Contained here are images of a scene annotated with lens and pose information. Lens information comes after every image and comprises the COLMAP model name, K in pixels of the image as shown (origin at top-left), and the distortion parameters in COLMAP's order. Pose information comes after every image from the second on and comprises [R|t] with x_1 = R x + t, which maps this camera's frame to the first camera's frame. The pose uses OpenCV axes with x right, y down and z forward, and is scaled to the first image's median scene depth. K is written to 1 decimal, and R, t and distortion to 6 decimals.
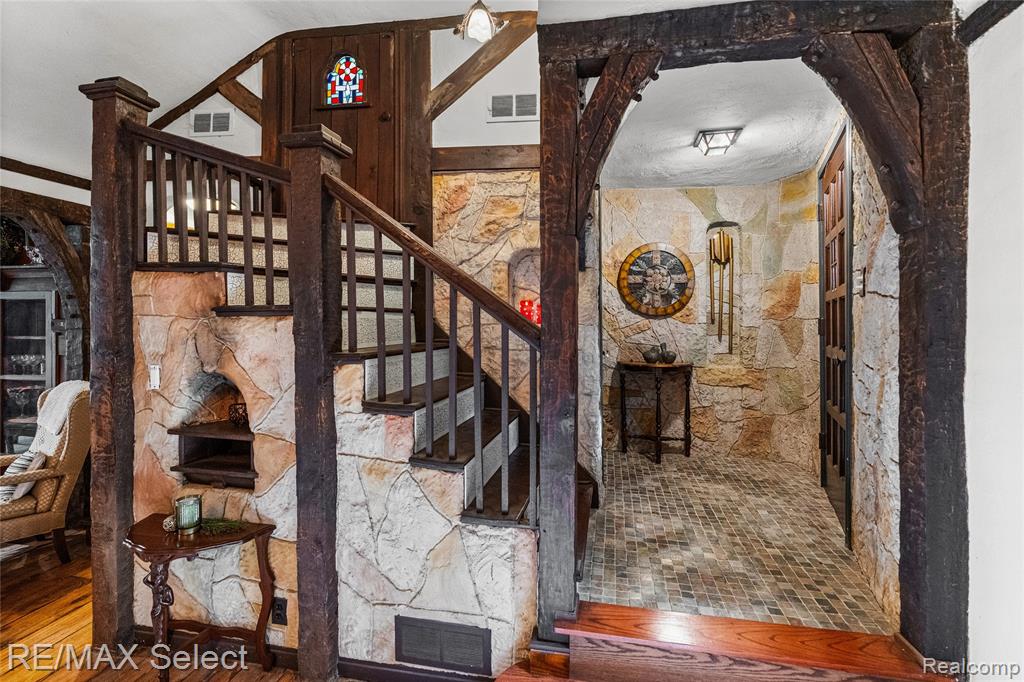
lens RADIAL K [[473.6, 0, 508.4], [0, 473.6, 309.5], [0, 0, 1]] dist [-0.032147, 0.012285]
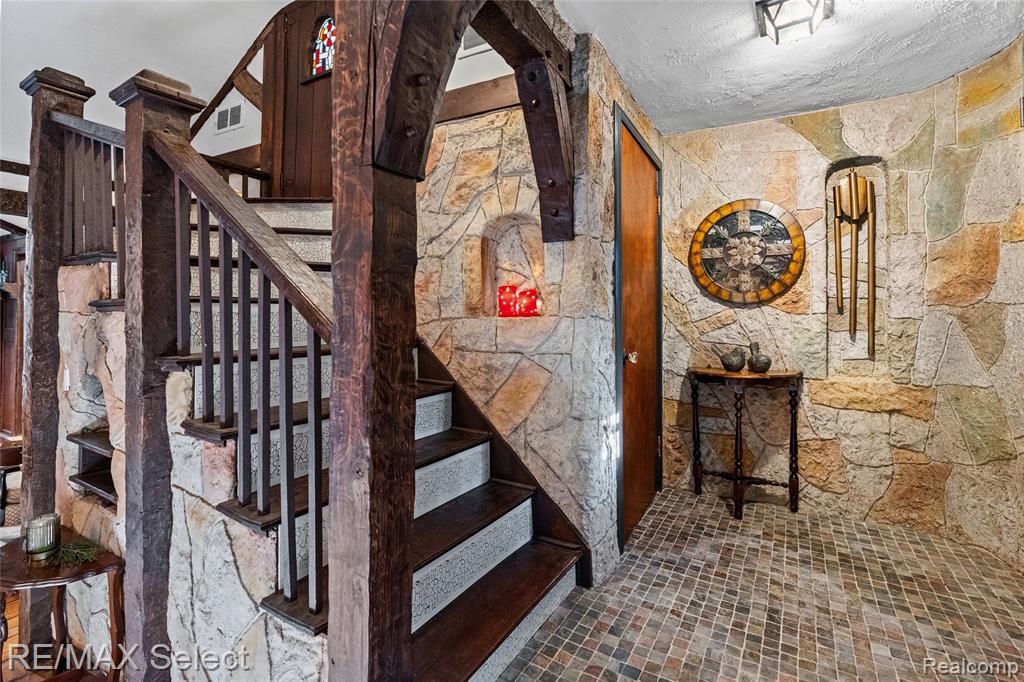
lens RADIAL K [[473.6, 0, 508.4], [0, 473.6, 309.5], [0, 0, 1]] dist [-0.032147, 0.012285]
pose [[0.942733, -0.018151, -0.333055, 0.231975], [0.020629, 0.999780, 0.003904, 0.012377], [0.332910, -0.010551, 0.942899, 0.245142]]
